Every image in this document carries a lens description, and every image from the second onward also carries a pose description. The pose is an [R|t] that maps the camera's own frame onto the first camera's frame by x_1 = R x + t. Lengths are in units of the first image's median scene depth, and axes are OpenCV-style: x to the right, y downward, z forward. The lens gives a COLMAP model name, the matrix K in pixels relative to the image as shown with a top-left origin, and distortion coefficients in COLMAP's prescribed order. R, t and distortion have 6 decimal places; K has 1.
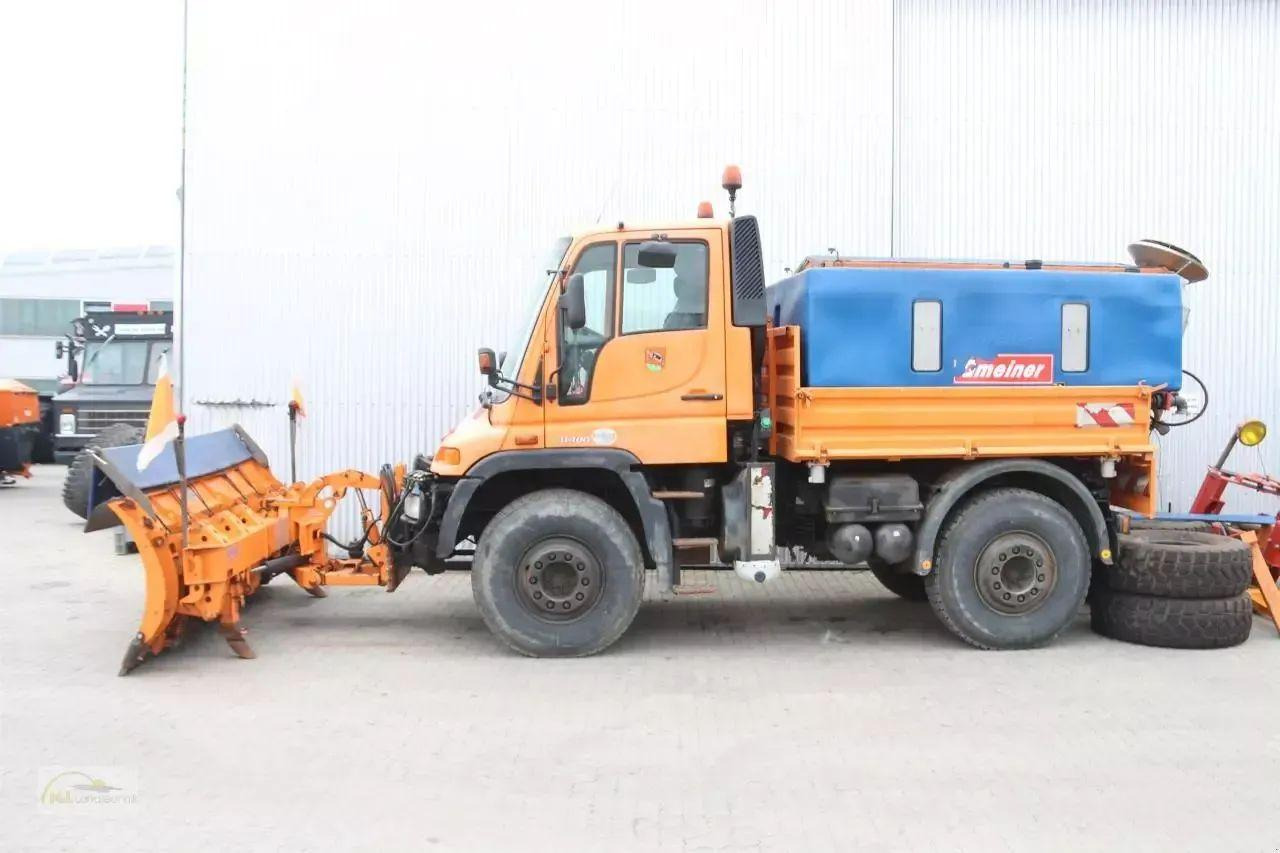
lens RADIAL K [[1120.5, 0, 640.0], [0, 1120.5, 426.5], [0, 0, 1]] dist [-0.153601, 0.116554]
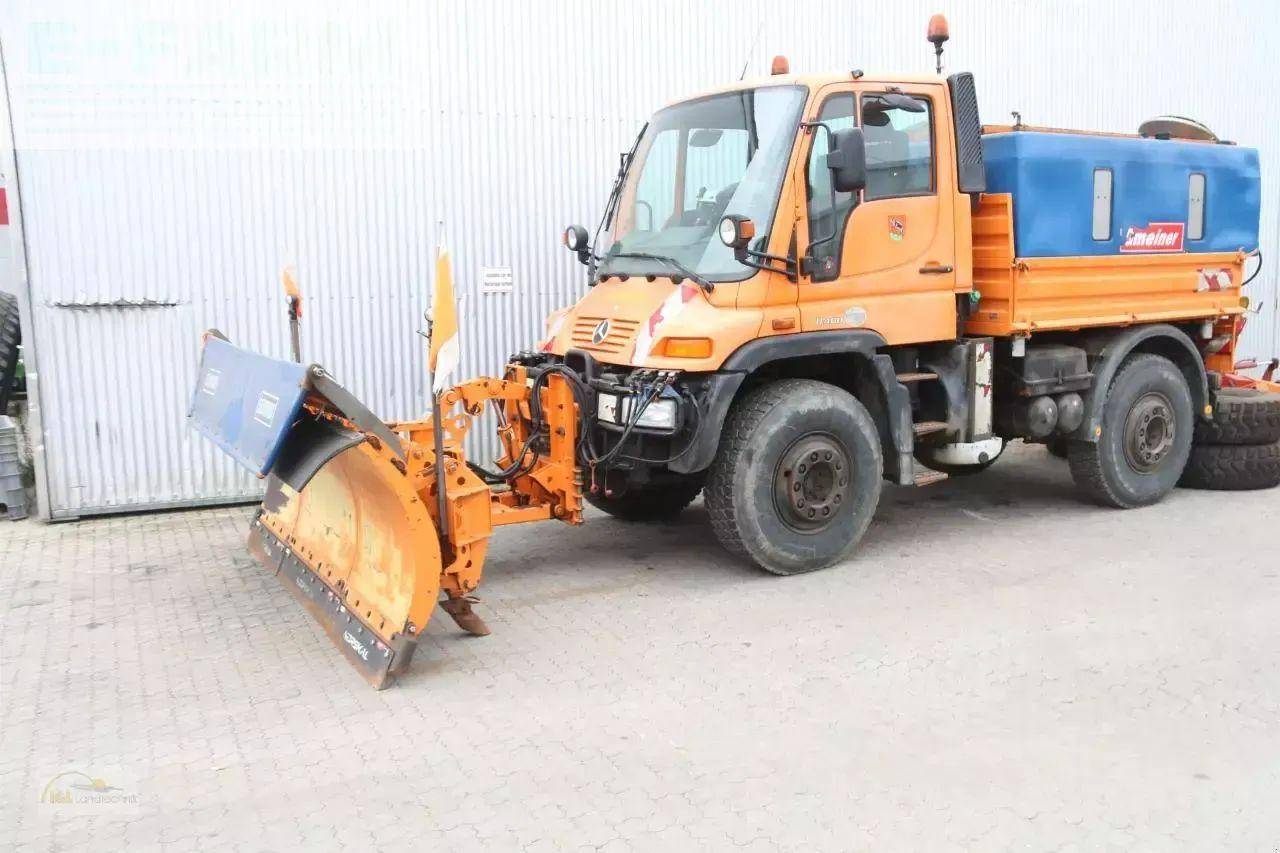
lens RADIAL K [[1168.5, 0, 661.6], [0, 1168.5, 426.9], [0, 0, 1]] dist [-0.118078, 0.137586]
pose [[0.884402, -0.083902, 0.459122, -0.587881], [0.041761, 0.993989, 0.101203, -0.003536], [-0.464854, -0.070331, 0.882590, 0.252459]]
